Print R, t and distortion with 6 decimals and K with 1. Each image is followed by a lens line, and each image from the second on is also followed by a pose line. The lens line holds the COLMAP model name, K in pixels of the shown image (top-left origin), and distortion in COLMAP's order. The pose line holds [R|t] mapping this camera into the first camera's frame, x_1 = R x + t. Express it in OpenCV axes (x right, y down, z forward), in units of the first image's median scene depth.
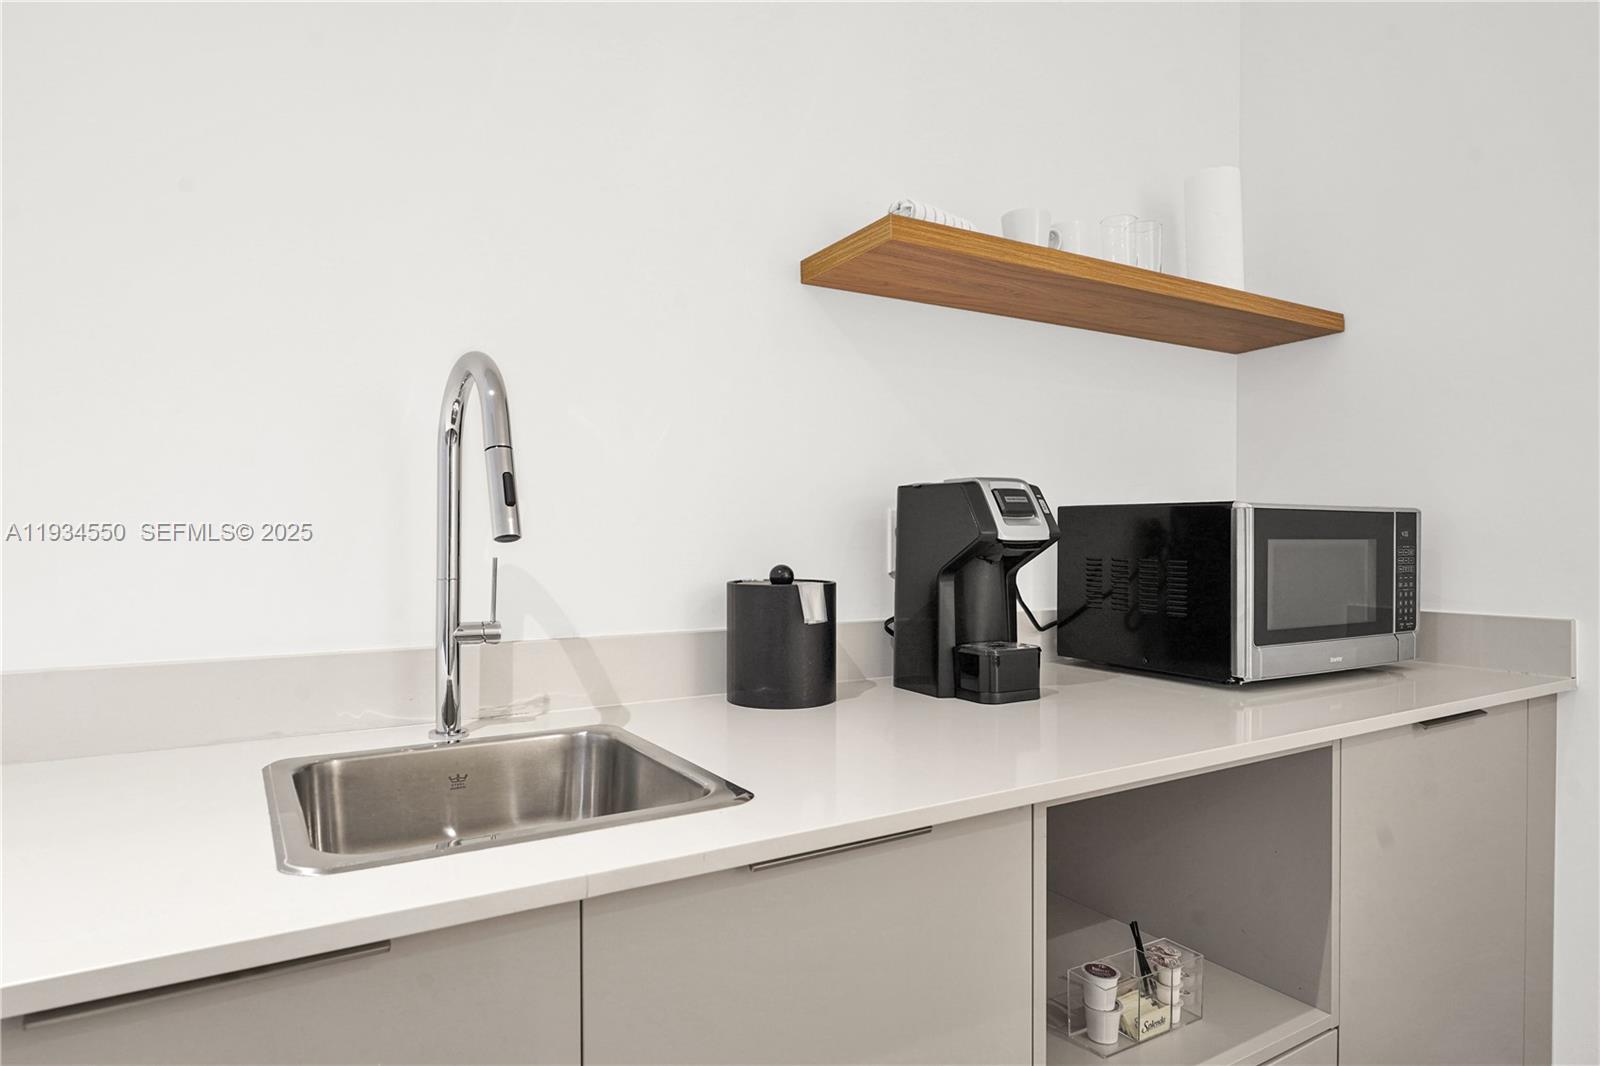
lens RADIAL K [[932.3, 0, 802.6], [0, 932.3, 530.0], [0, 0, 1]] dist [-0.002614, 0.000748]
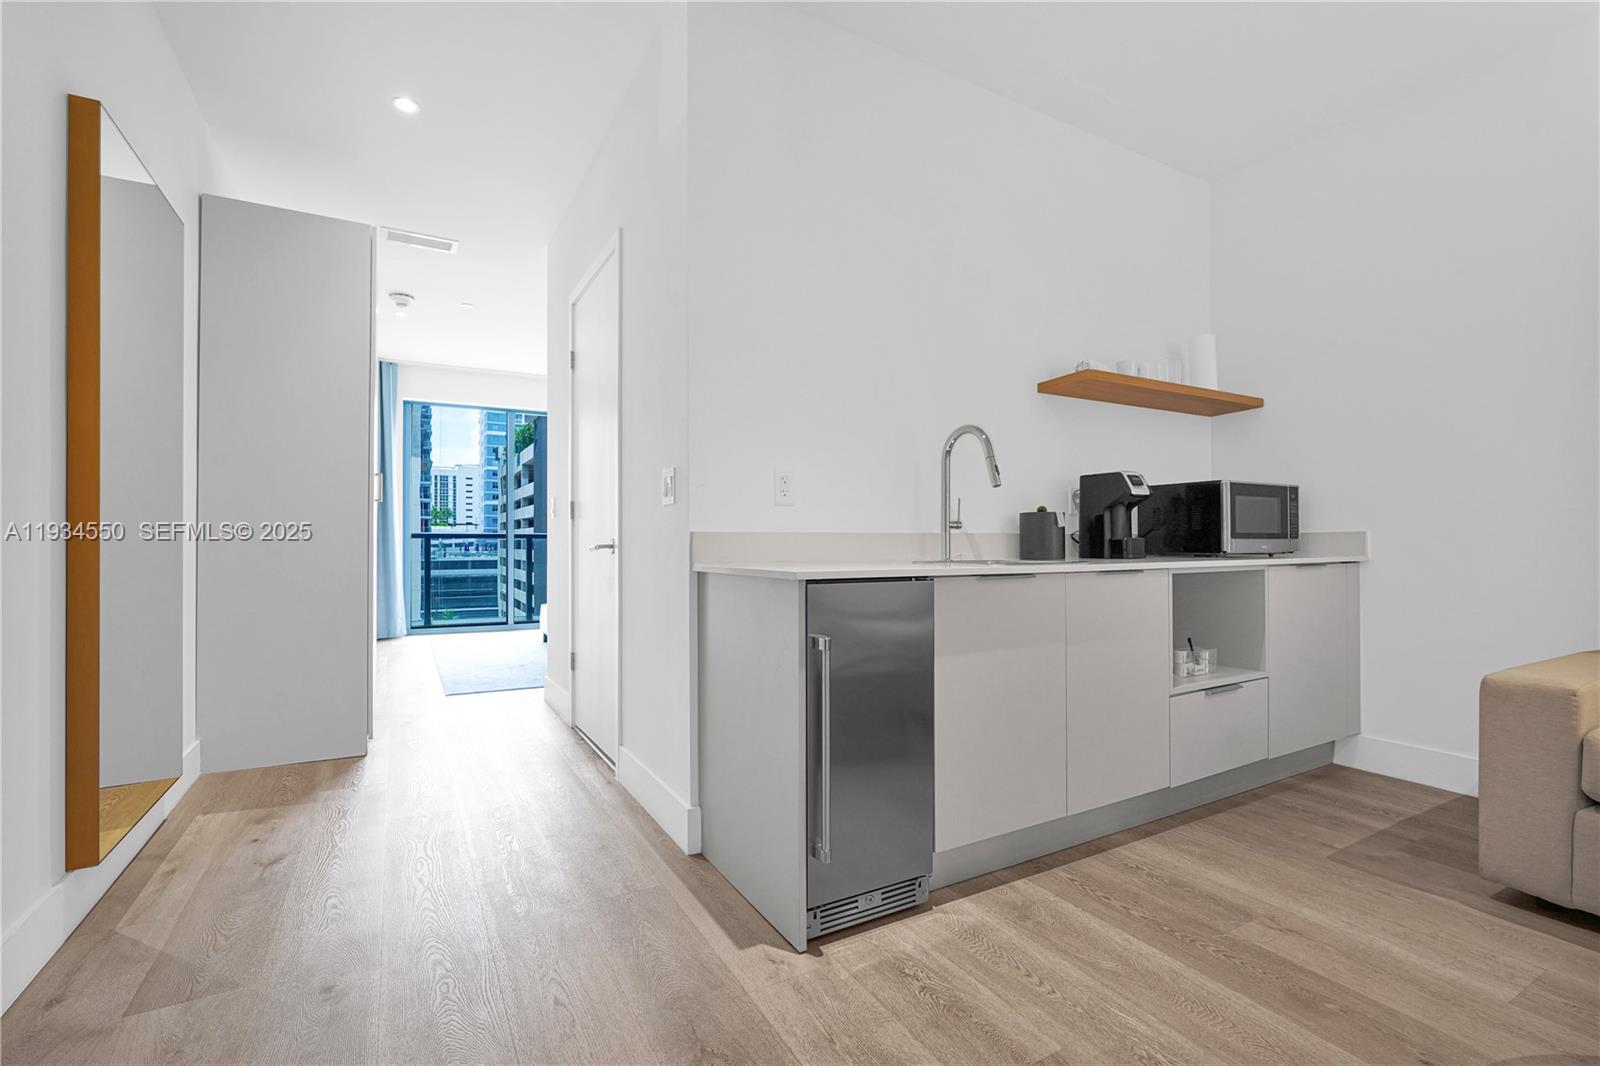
lens RADIAL K [[719.0, 0, 797.8], [0, 719.0, 536.8], [0, 0, 1]] dist [-0.016619, 0.008178]
pose [[0.999228, -0.007879, -0.038480, -0.588576], [0.007534, 0.999930, -0.009093, 0.128900], [0.038548, 0.008796, 0.999218, -0.937869]]
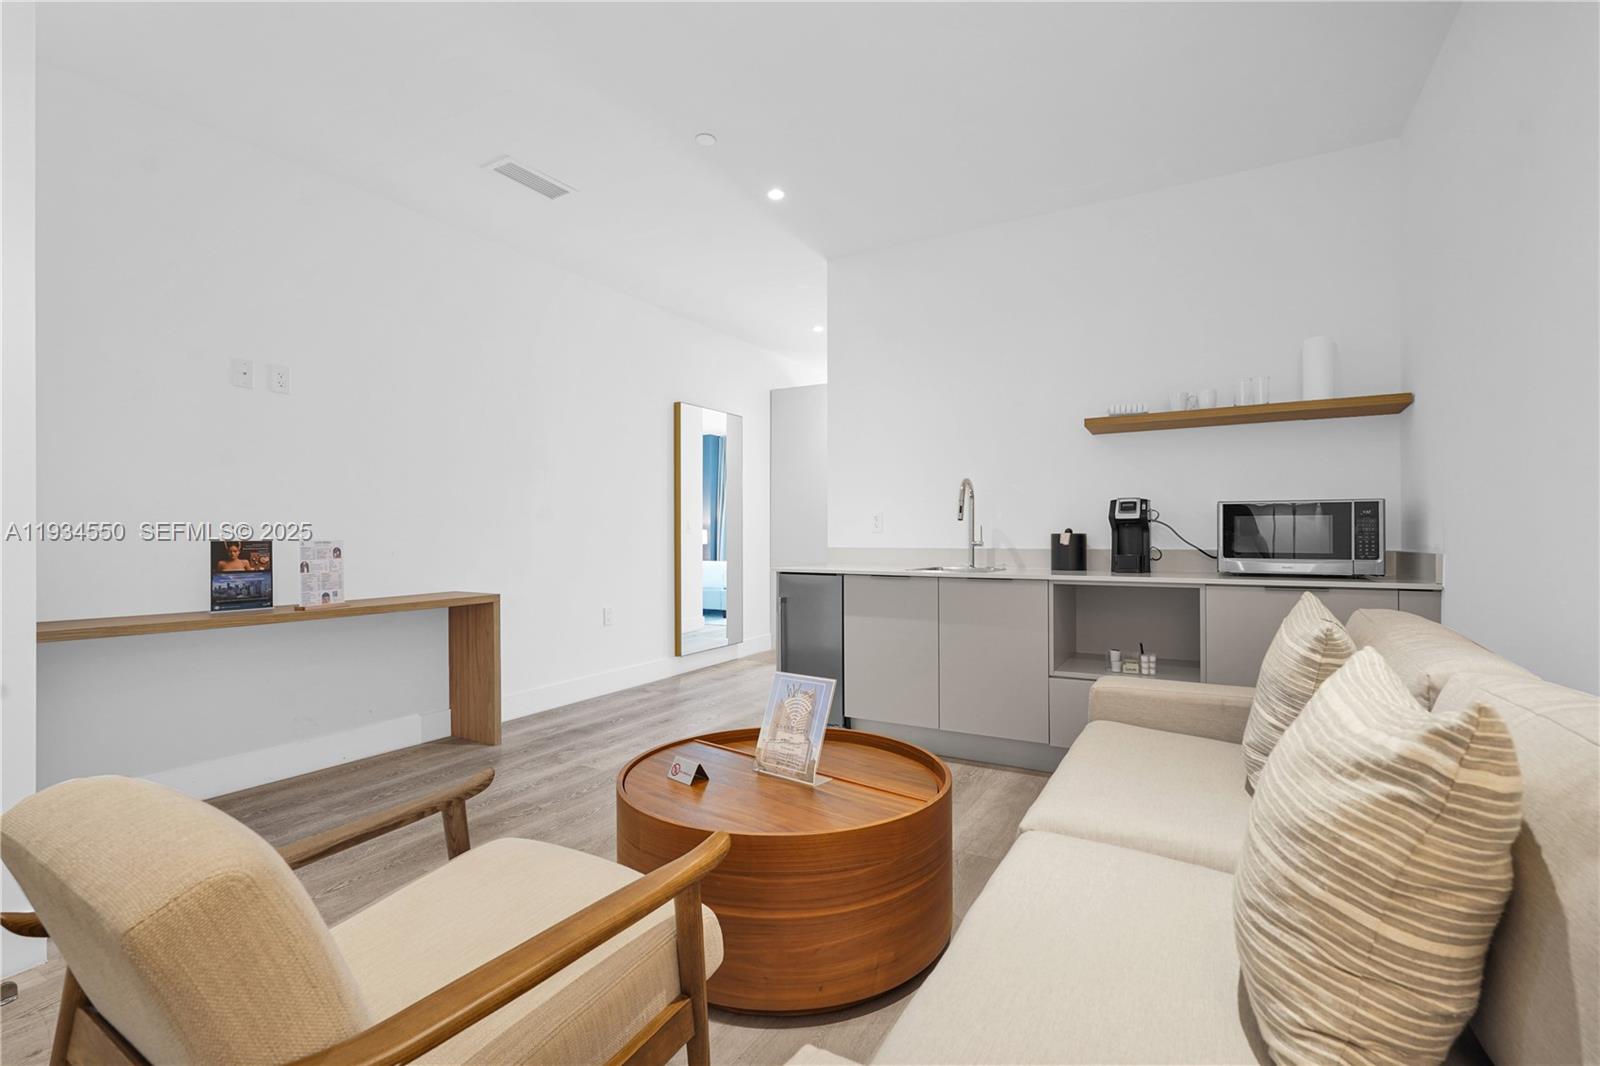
lens RADIAL K [[719.0, 0, 798.1], [0, 719.0, 535.2], [0, 0, 1]] dist [-0.016619, 0.008178]
pose [[0.466152, -0.006570, -0.884680, 1.674860], [0.000768, 0.999975, -0.007022, 0.075014], [0.884704, 0.002594, 0.466145, -0.946310]]
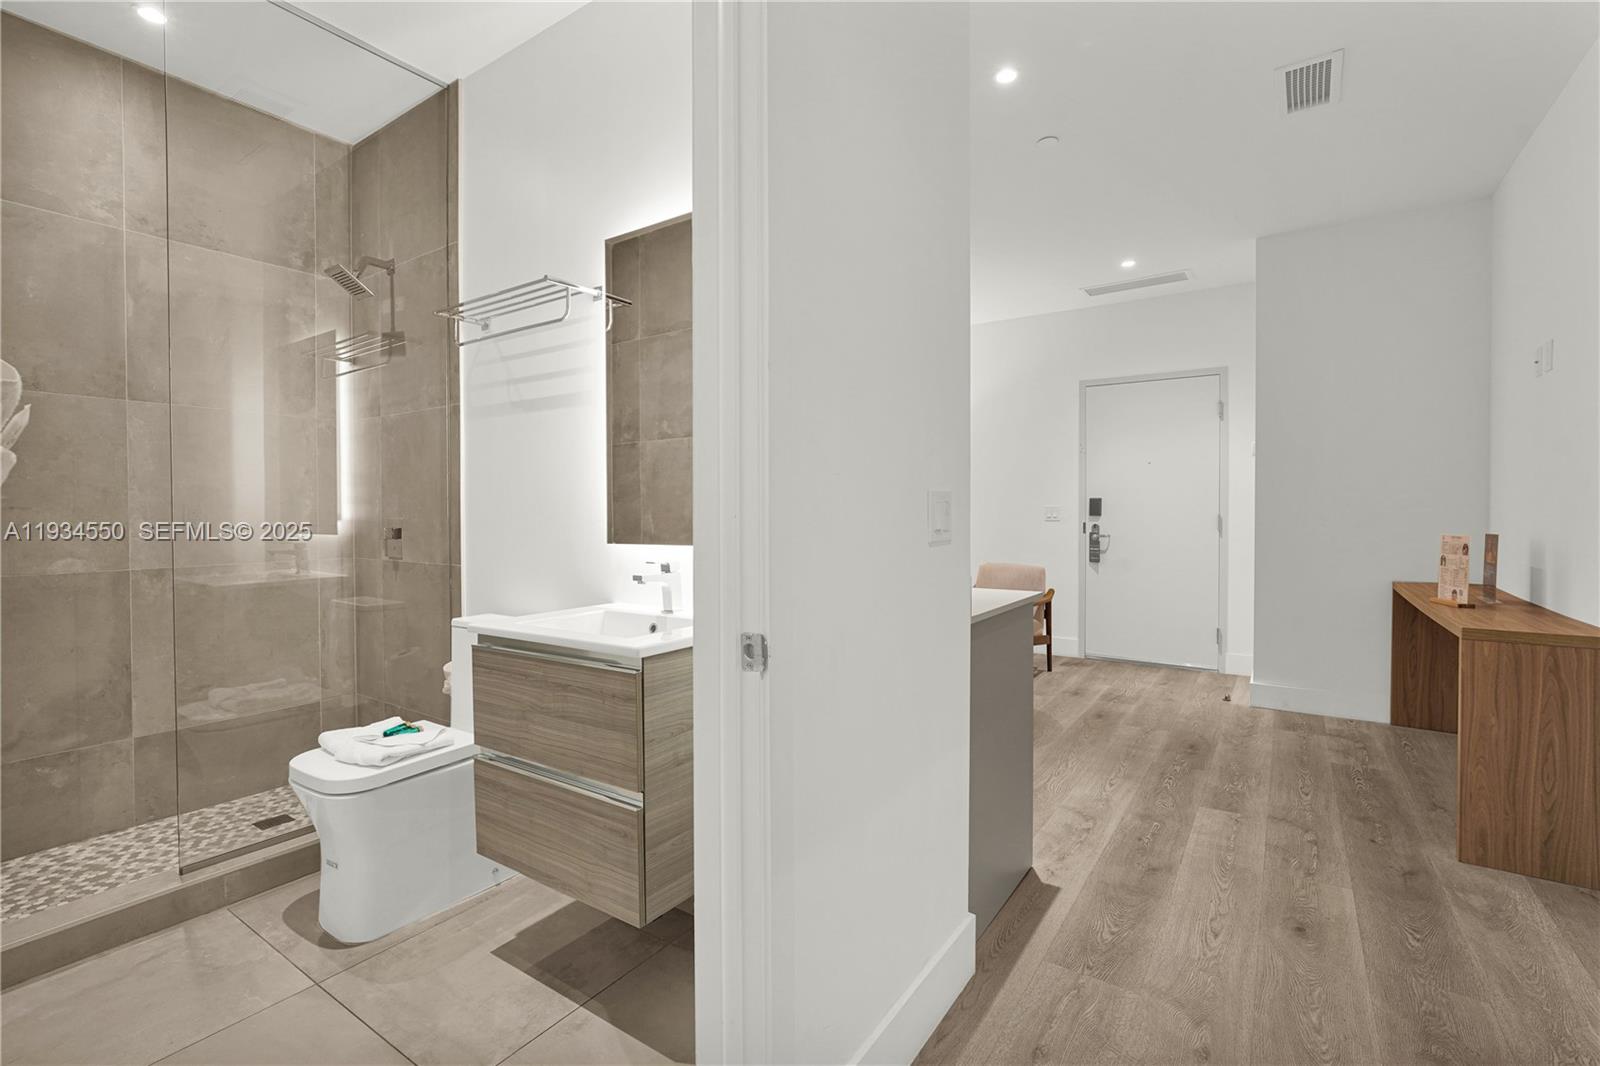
lens RADIAL K [[719.0, 0, 794.4], [0, 719.0, 522.8], [0, 0, 1]] dist [-0.016619, 0.008178]
pose [[-0.400244, -0.018013, 0.916232, -1.832275], [0.003877, 0.999765, 0.021349, -0.008391], [-0.916400, 0.012096, -0.400080, 1.261166]]
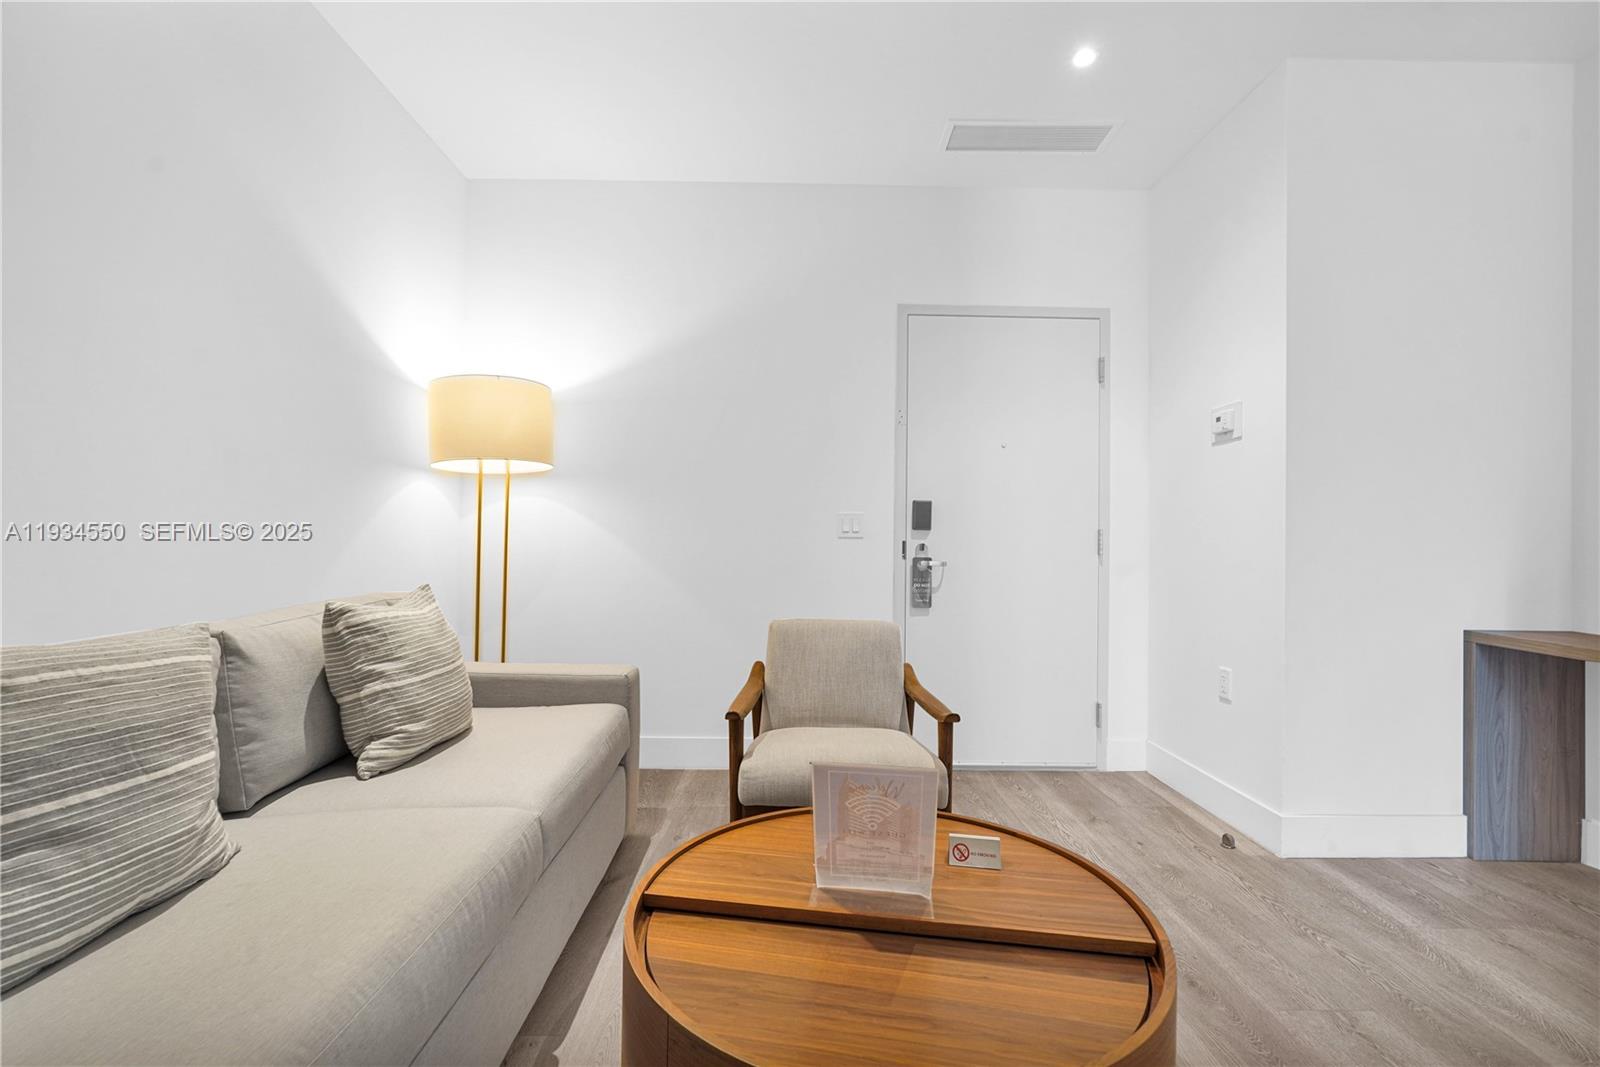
lens RADIAL K [[719.0, 0, 806.2], [0, 719.0, 533.6], [0, 0, 1]] dist [-0.016619, 0.008178]
pose [[-0.861671, -0.008395, 0.507399, 0.129672], [-0.014025, 0.999875, -0.007274, 0.073960], [-0.507274, -0.013384, -0.861681, 0.448094]]
